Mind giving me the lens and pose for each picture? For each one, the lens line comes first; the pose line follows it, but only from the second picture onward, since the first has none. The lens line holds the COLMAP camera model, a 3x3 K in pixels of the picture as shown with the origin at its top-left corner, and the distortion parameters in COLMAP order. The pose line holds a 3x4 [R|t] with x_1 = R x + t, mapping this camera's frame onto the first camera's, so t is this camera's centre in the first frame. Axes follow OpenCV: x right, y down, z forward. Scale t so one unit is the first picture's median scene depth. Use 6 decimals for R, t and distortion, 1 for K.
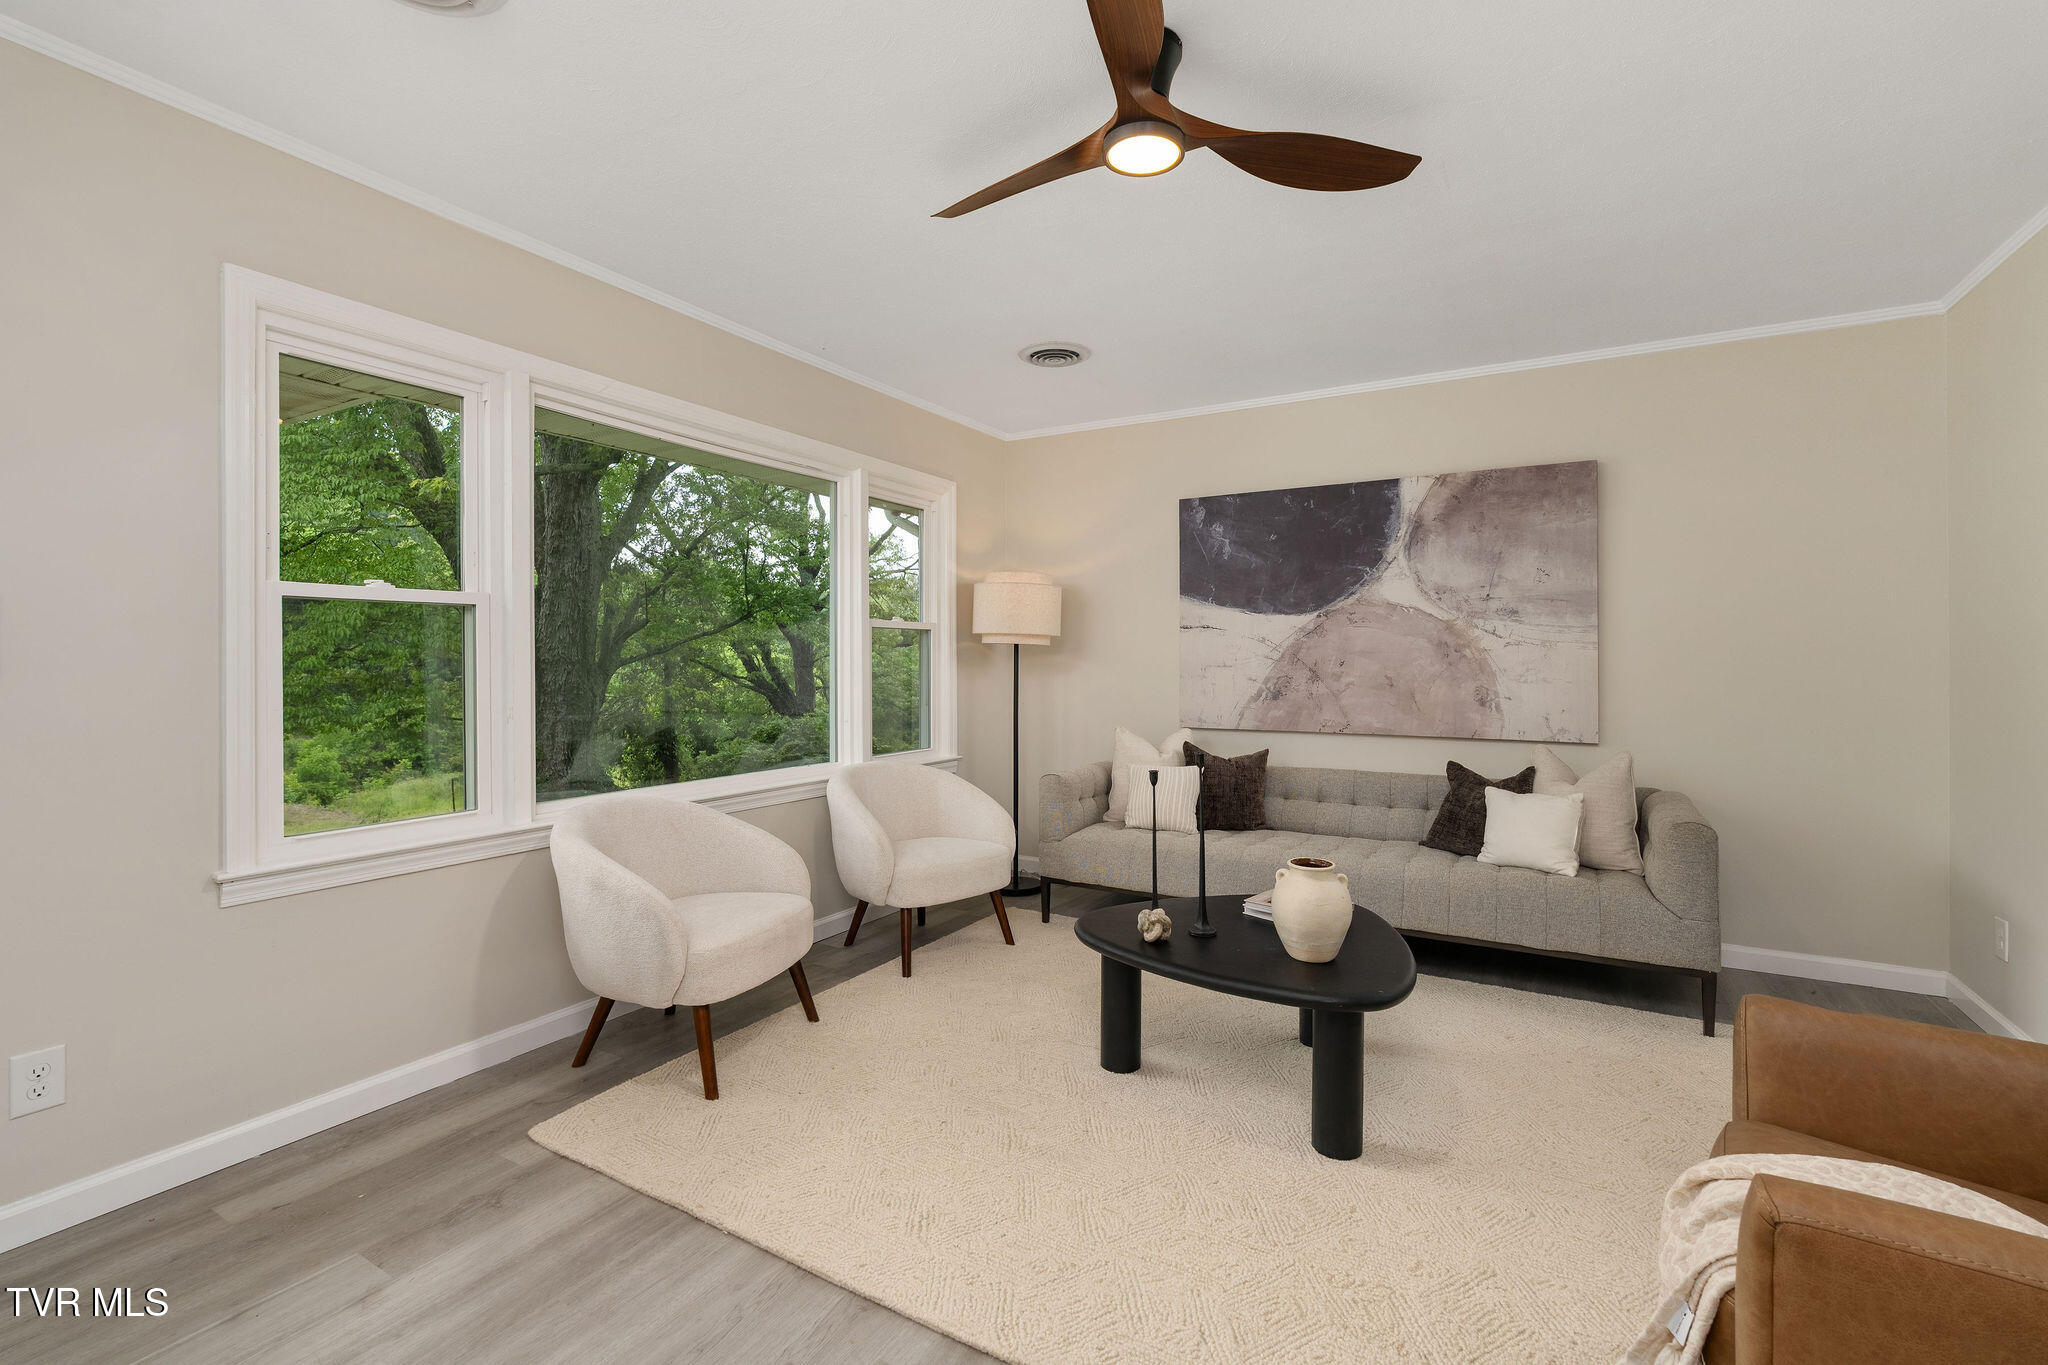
lens RADIAL K [[909.9, 0, 1020.9], [0, 909.9, 659.1], [0, 0, 1]] dist [-0.001968, 0.000257]
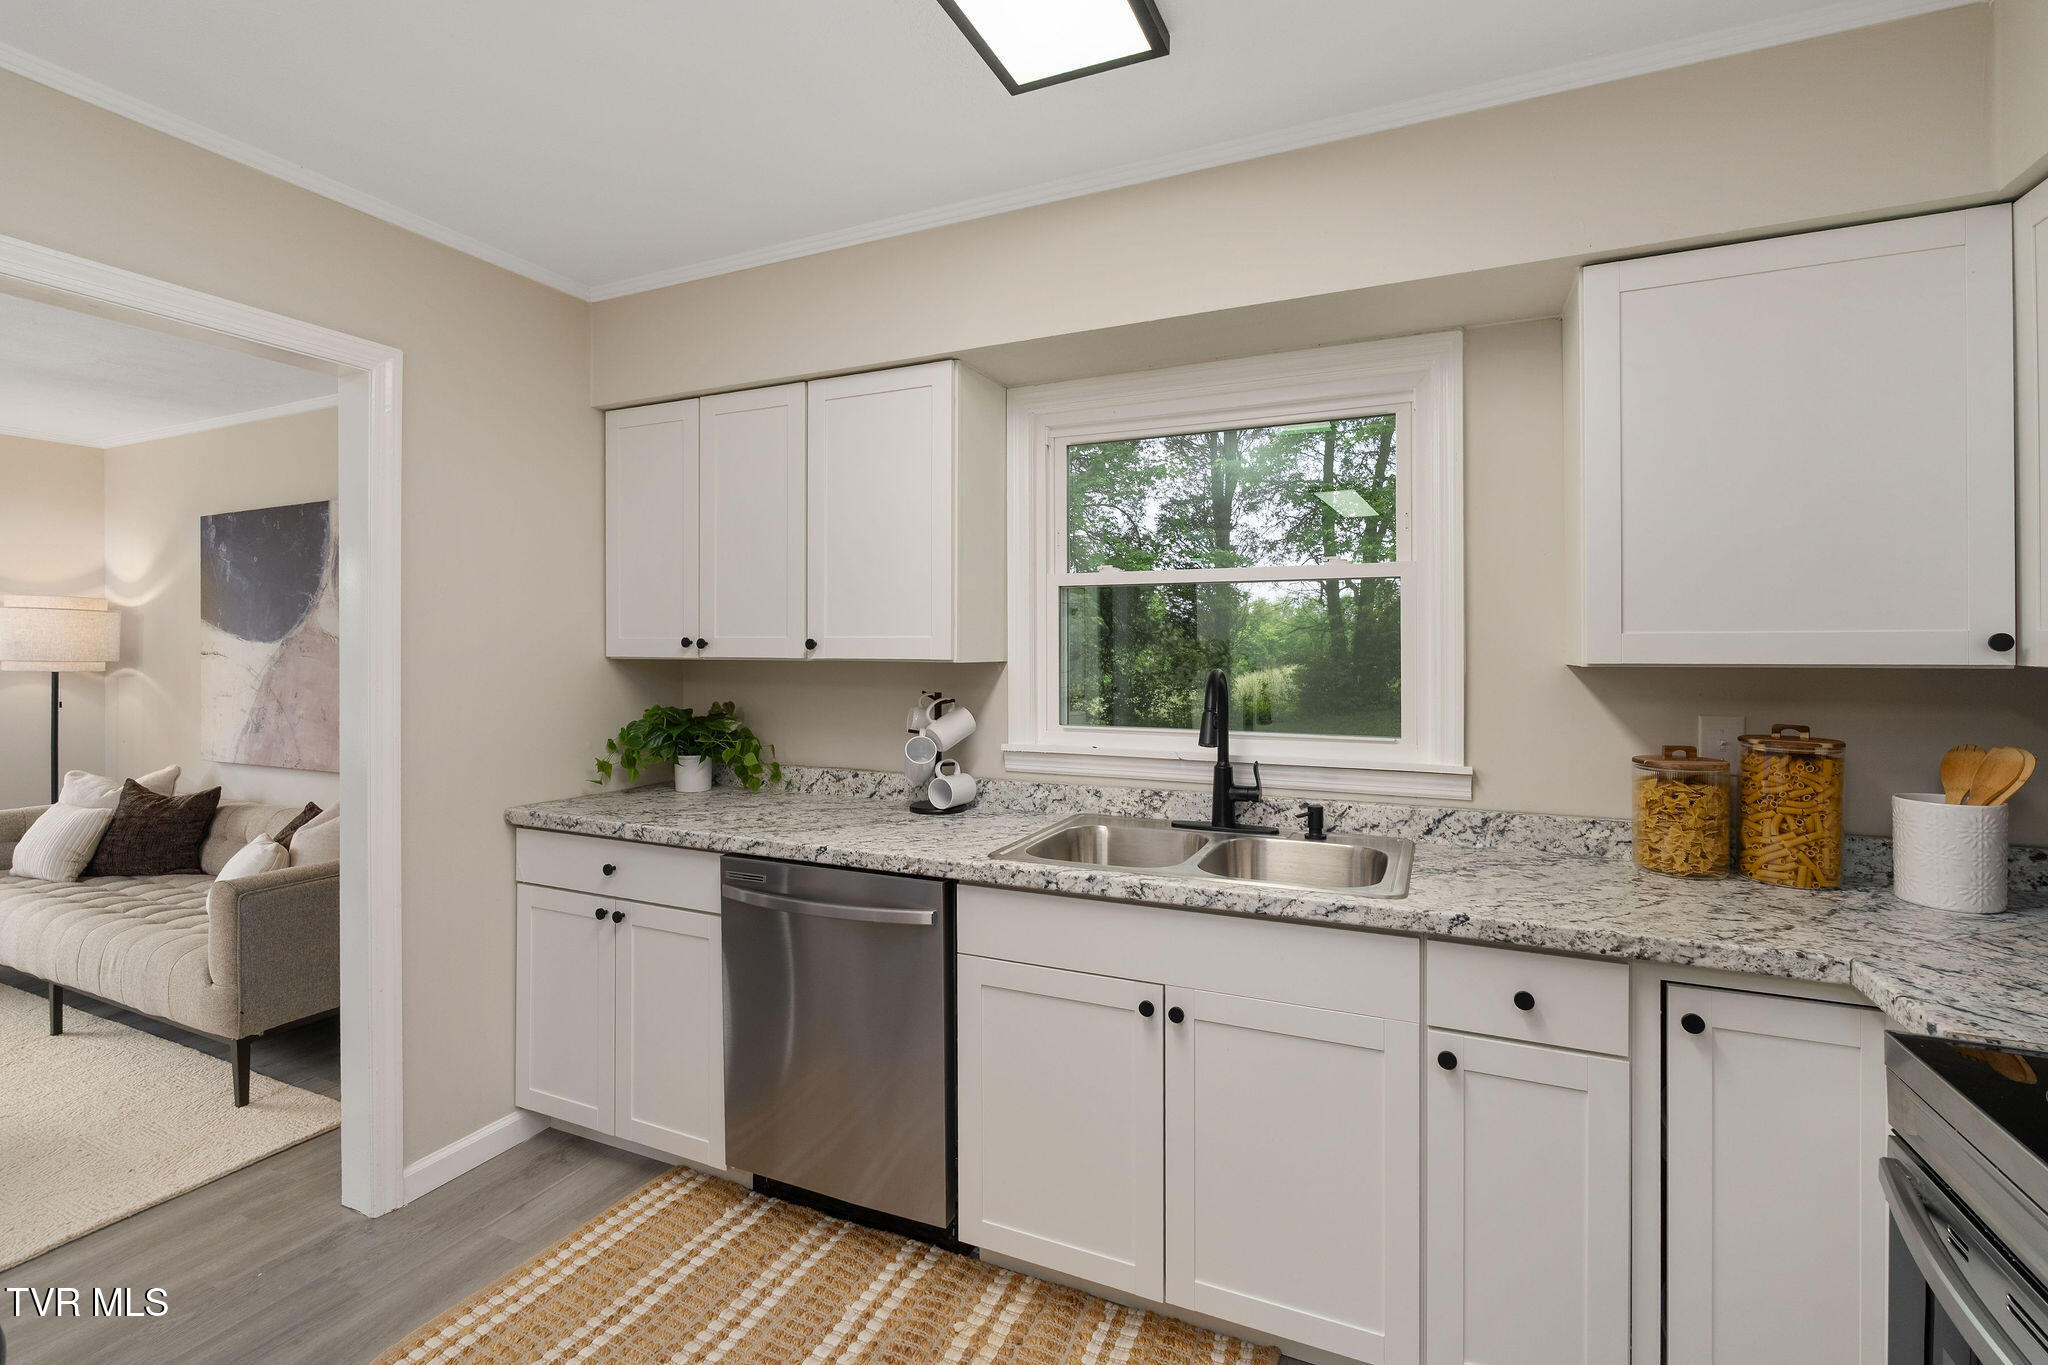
lens RADIAL K [[909.9, 0, 1028.3], [0, 909.9, 648.3], [0, 0, 1]] dist [-0.001968, 0.000257]
pose [[0.995207, 0.000890, 0.097786, 1.041139], [-0.000483, 0.999991, -0.004187, -0.040998], [-0.097789, 0.004119, 0.995199, -0.012766]]
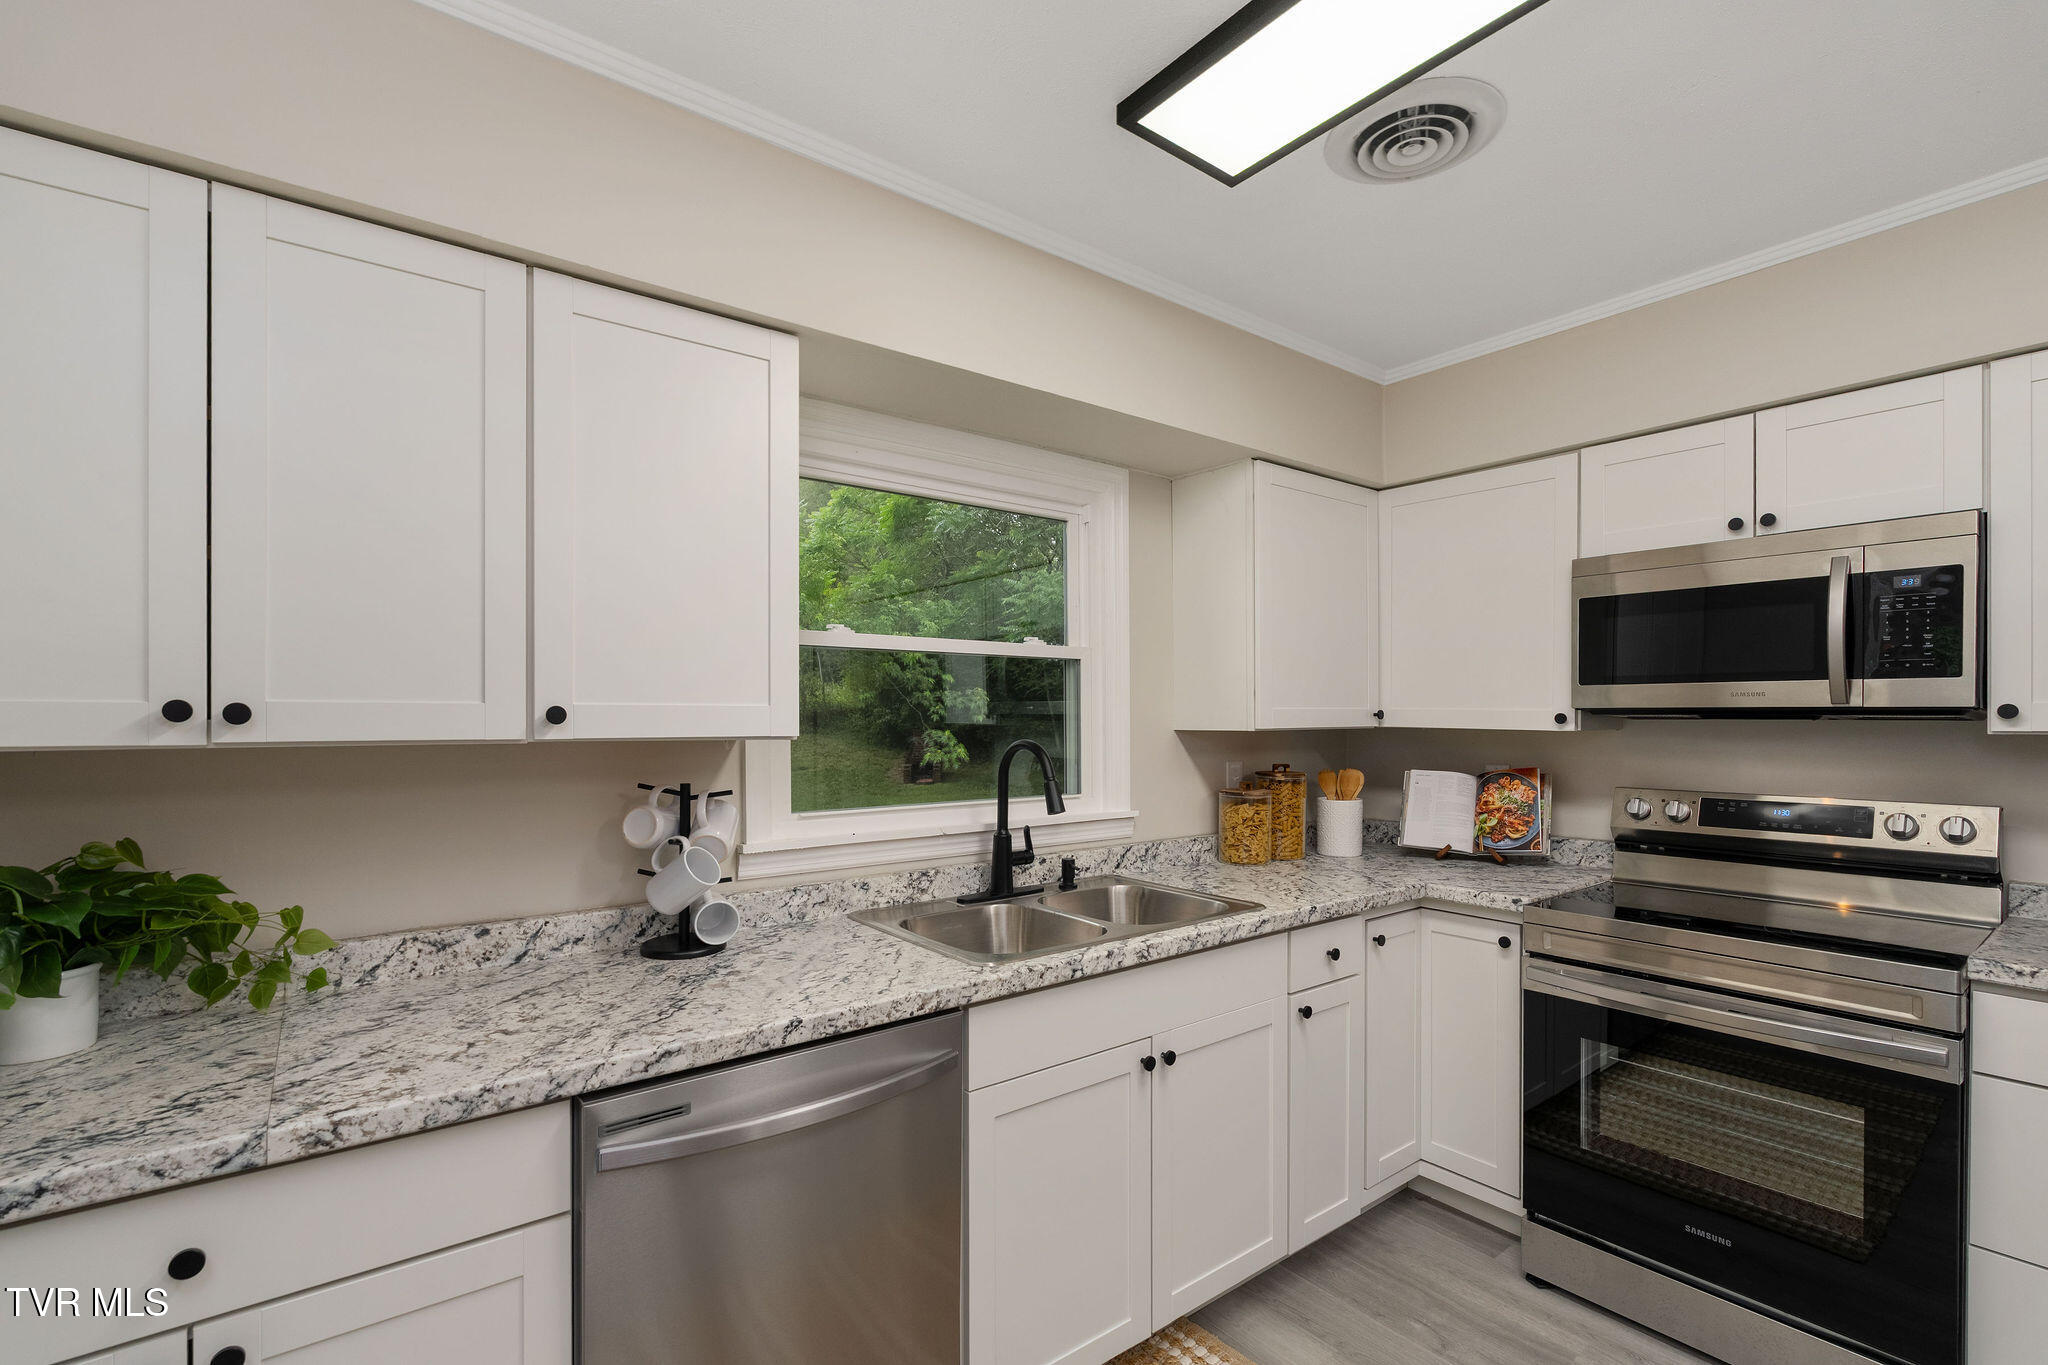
lens RADIAL K [[909.9, 0, 1023.8], [0, 909.9, 717.6], [0, 0, 1]] dist [-0.001968, 0.000257]
pose [[0.386252, -0.003163, 0.922388, 0.698393], [0.004225, 0.999990, 0.001660, -0.045073], [-0.922384, 0.003256, 0.386261, 0.292921]]
